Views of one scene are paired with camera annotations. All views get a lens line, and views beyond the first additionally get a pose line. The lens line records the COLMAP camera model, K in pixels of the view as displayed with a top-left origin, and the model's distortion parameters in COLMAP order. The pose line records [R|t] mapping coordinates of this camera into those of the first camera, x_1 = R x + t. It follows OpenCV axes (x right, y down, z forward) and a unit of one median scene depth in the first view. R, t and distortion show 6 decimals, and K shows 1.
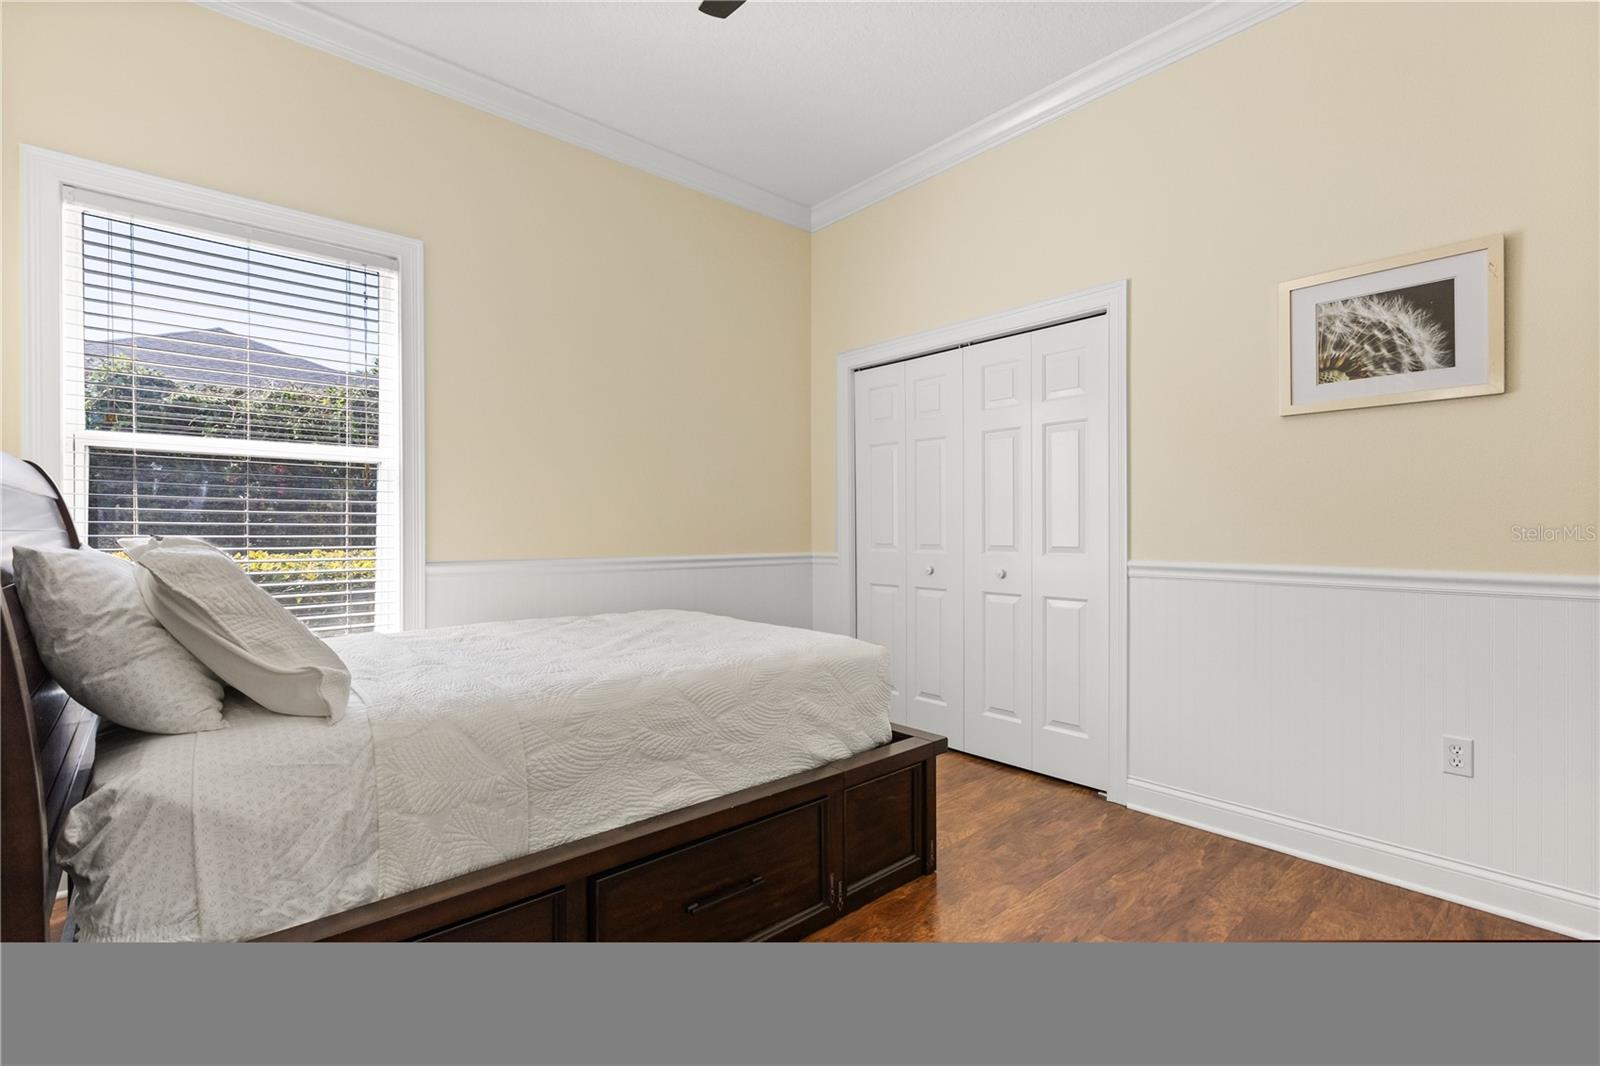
lens RADIAL K [[718.6, 0, 805.2], [0, 718.6, 530.9], [0, 0, 1]] dist [-0.001606, -0.000182]
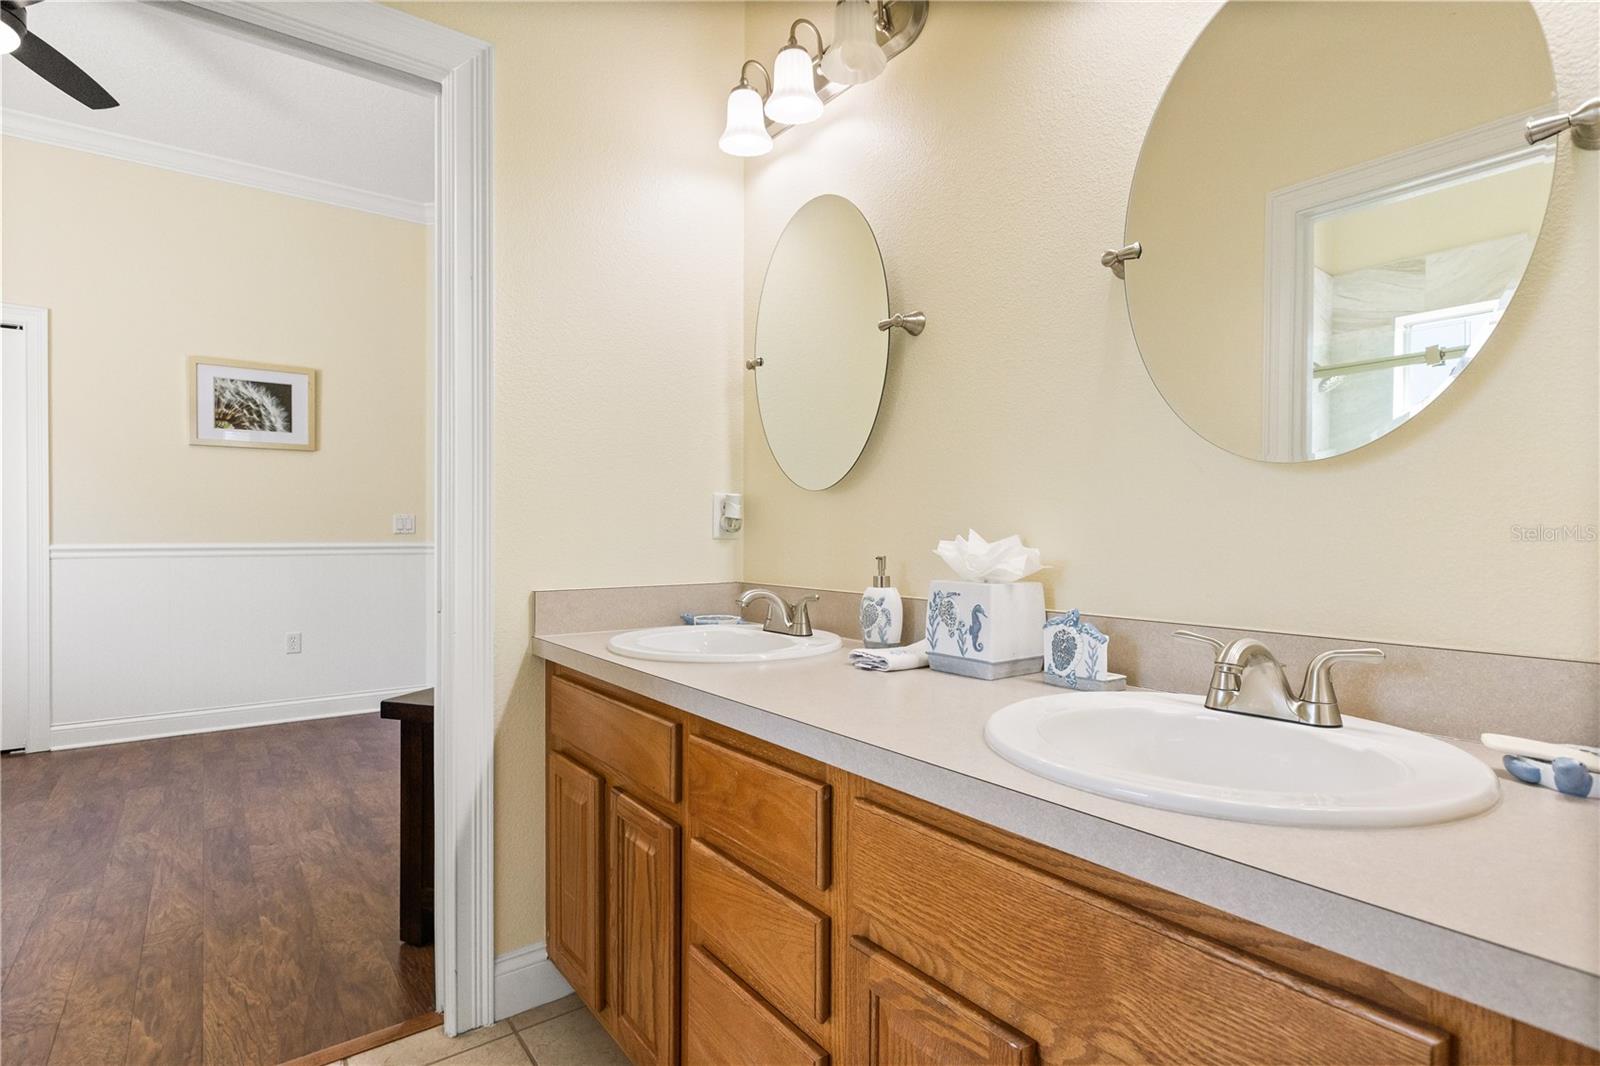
lens RADIAL K [[779.5, 0, 798.9], [0, 779.5, 530.9], [0, 0, 1]] dist [-0.003513, -0.000781]
pose [[0.088454, -0.003747, 0.996073, -0.904065], [-0.002876, 0.999988, 0.004017, 0.011496], [-0.996076, -0.003220, 0.088442, -0.443648]]
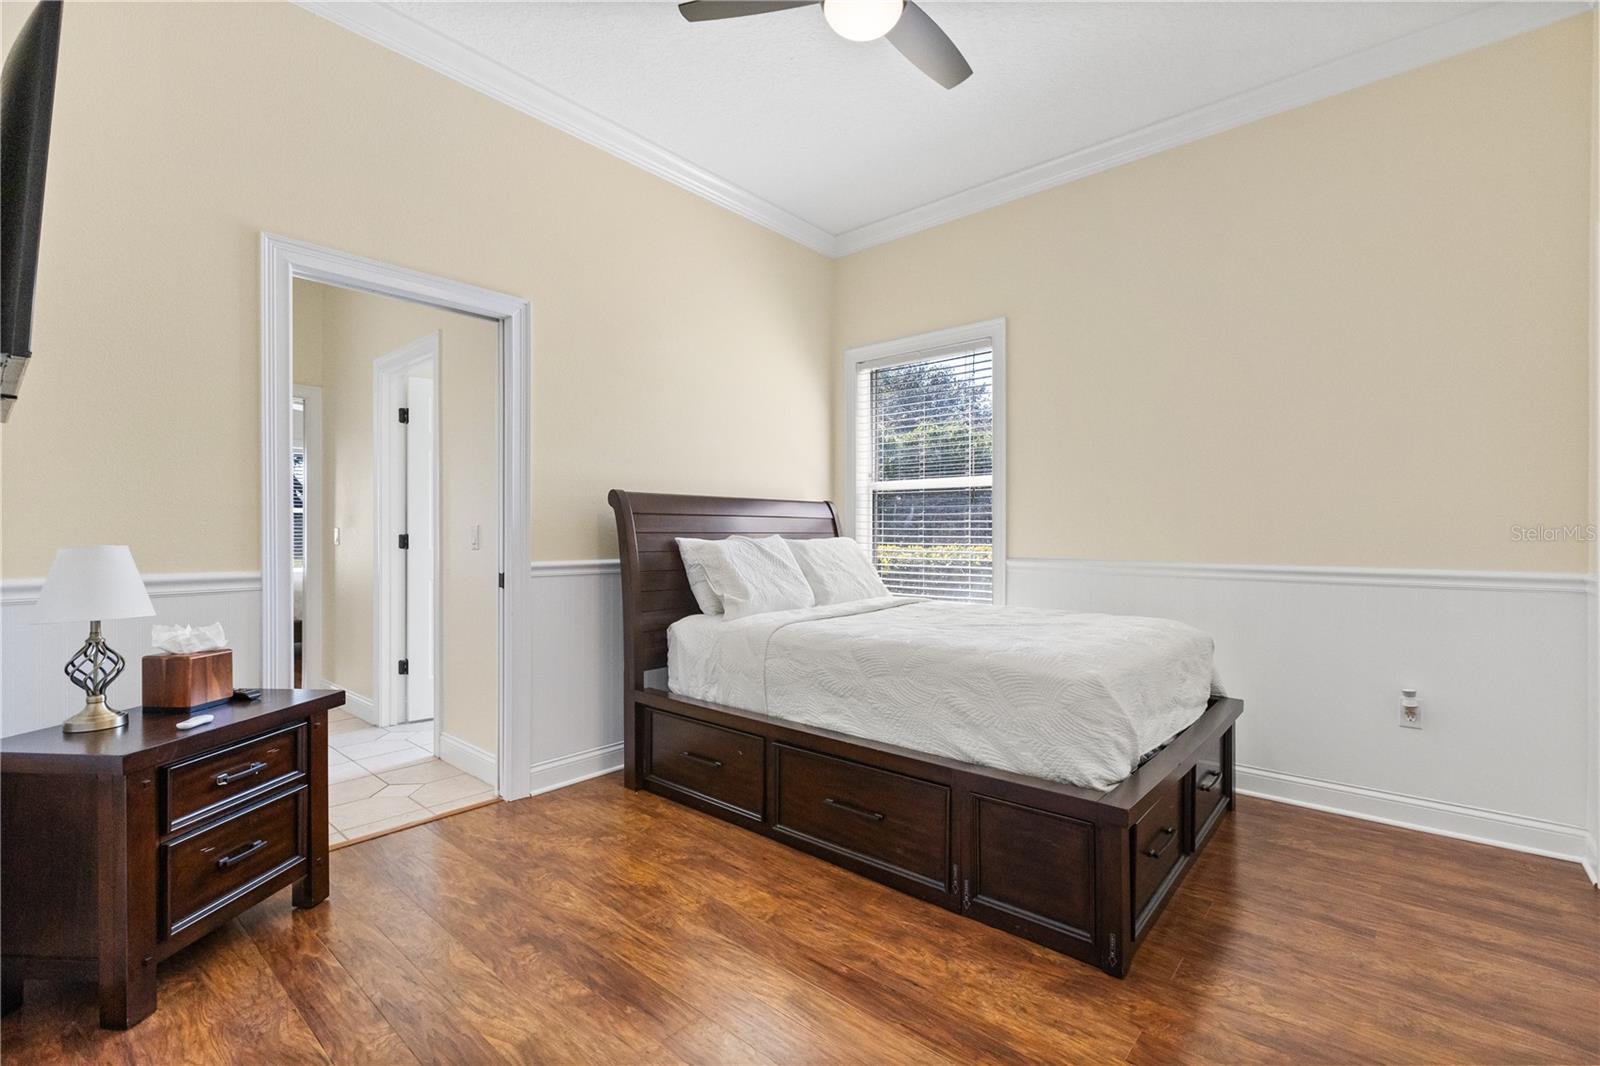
lens RADIAL K [[718.6, 0, 805.1], [0, 718.6, 532.0], [0, 0, 1]] dist [-0.001606, -0.000182]
pose [[0.111858, -0.000467, -0.993724, 0.907700], [-0.001212, 0.999999, -0.000606, -0.001989], [0.993723, 0.001272, 0.111857, 0.581362]]
